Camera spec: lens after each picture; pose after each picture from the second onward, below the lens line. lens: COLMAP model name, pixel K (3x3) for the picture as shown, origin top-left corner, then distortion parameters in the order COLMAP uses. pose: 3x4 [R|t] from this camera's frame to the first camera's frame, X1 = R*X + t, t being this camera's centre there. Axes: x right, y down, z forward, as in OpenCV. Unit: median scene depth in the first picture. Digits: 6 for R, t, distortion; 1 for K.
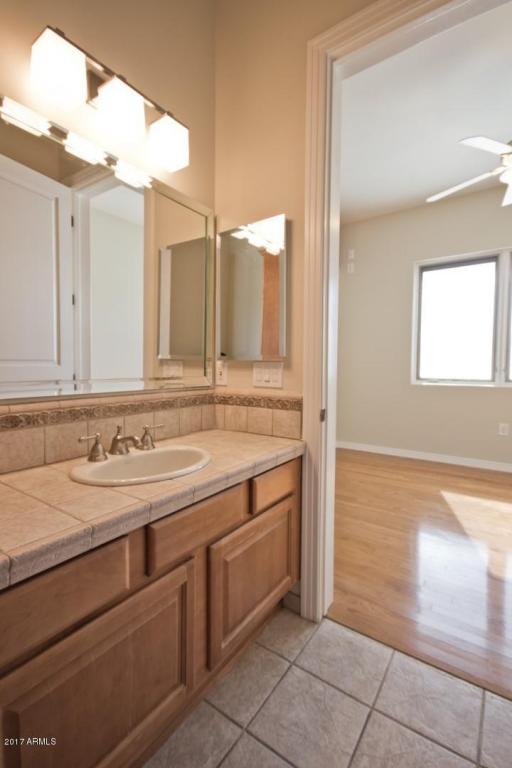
lens RADIAL K [[349.3, 0, 251.9], [0, 349.3, 386.8], [0, 0, 1]] dist [0.027770, -0.018669]
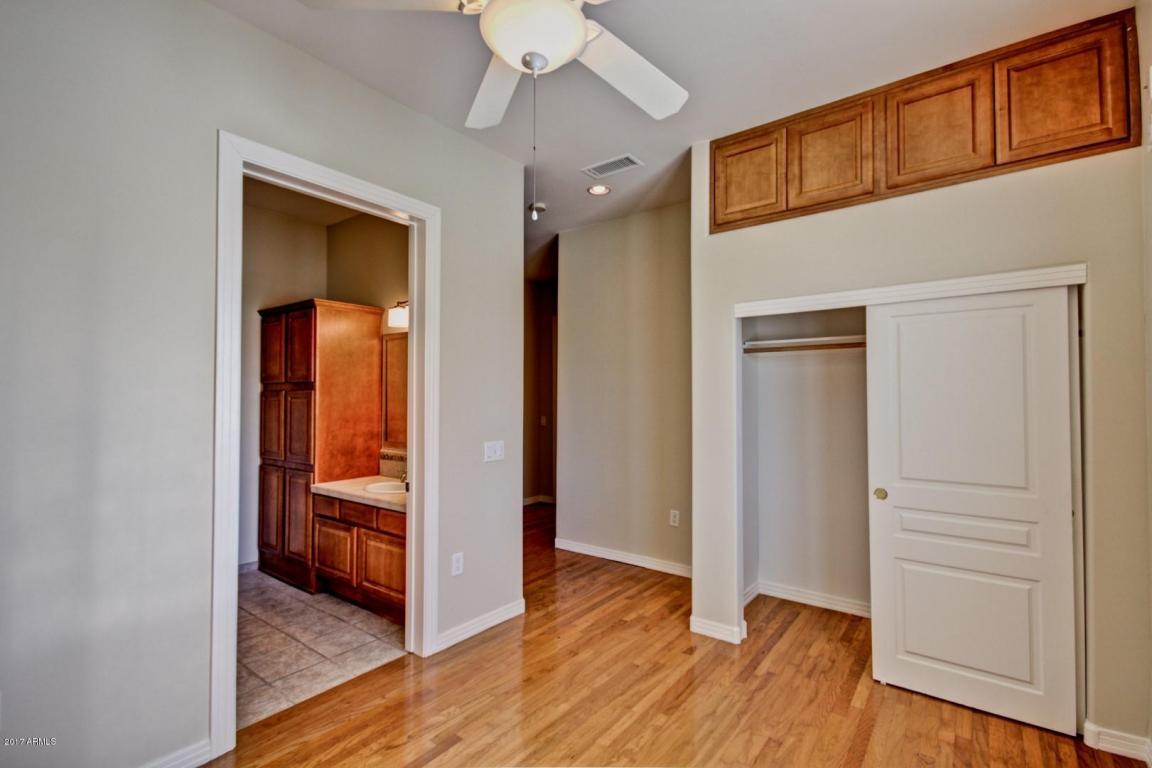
lens RADIAL K [[524.0, 0, 592.4], [0, 524.0, 383.6], [0, 0, 1]] dist [0.027770, -0.018669]
pose [[-0.020831, -0.027025, -0.999418, 2.420887], [-0.066793, 0.997439, -0.025579, -0.335595], [0.997549, 0.066222, -0.022583, 1.891357]]
